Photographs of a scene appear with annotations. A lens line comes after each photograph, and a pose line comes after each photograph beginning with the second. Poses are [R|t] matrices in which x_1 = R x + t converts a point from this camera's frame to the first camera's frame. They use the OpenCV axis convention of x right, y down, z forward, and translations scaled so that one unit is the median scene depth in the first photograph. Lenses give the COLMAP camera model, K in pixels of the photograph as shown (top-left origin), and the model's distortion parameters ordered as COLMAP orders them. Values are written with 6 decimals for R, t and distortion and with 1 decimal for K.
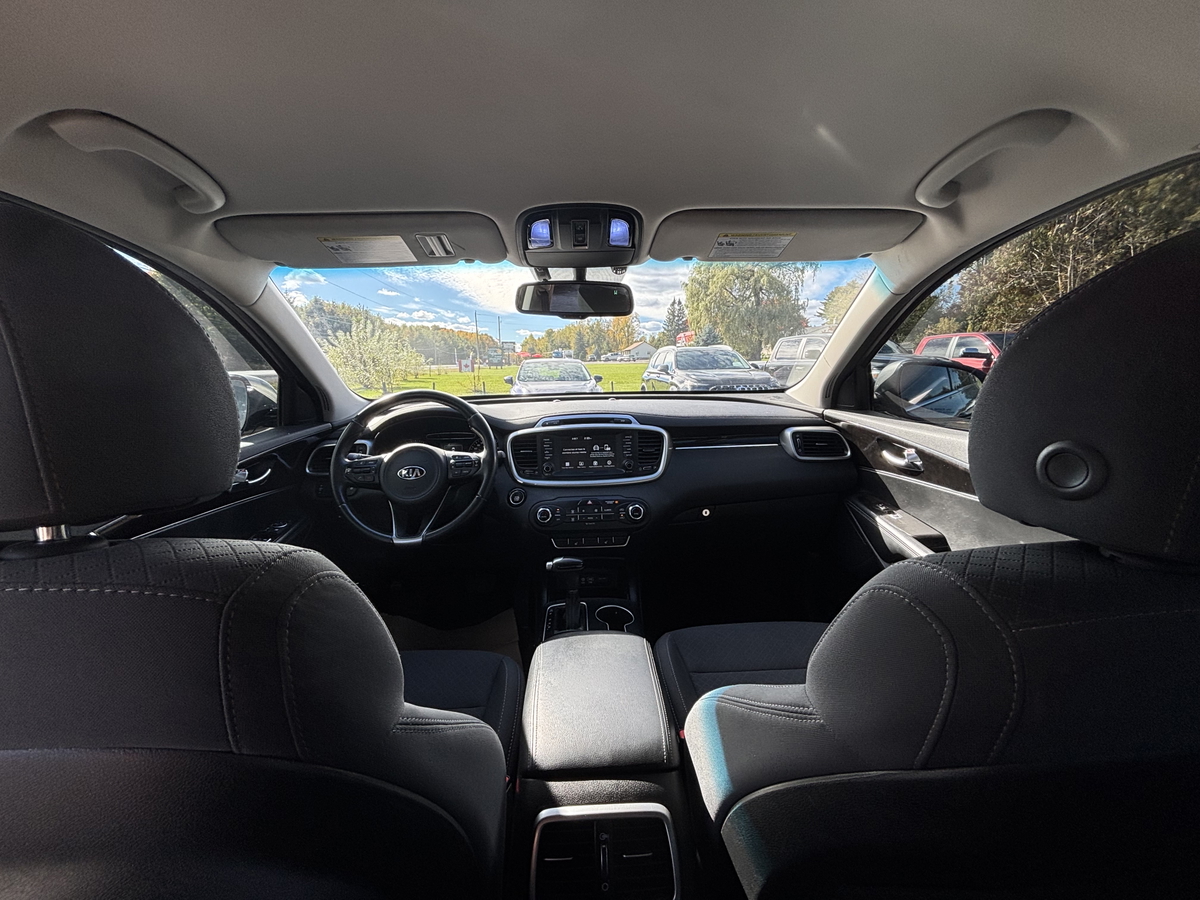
lens RADIAL K [[485.4, 0, 600.6], [0, 485.4, 451.6], [0, 0, 1]] dist [-0.010508, -0.000933]
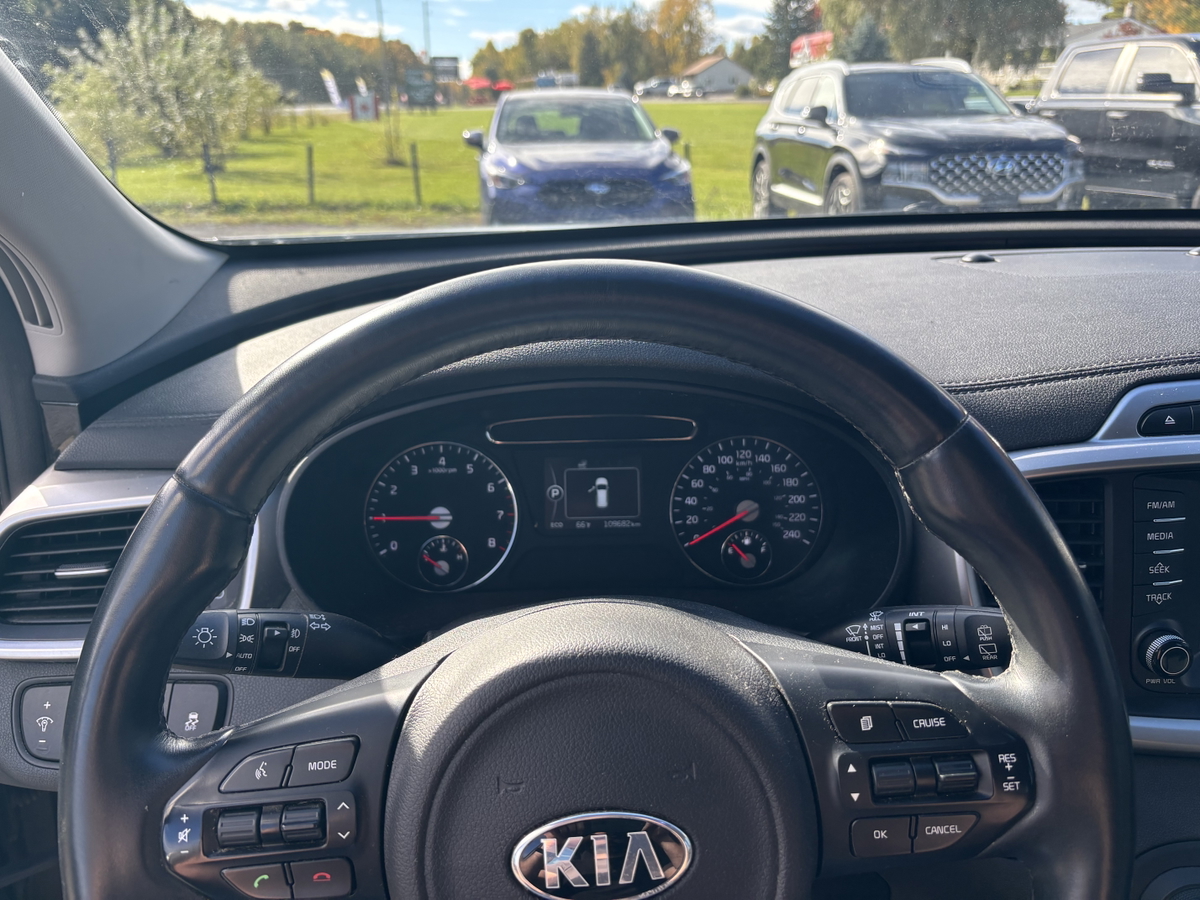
lens RADIAL K [[935.1, 0, 597.4], [0, 935.1, 447.9], [0, 0, 1]] dist [0.011331, -0.009116]
pose [[0.999394, 0.012879, -0.032334, -0.344419], [-0.007099, 0.984916, 0.172887, -0.116435], [0.034073, -0.172553, 0.984411, 0.660941]]
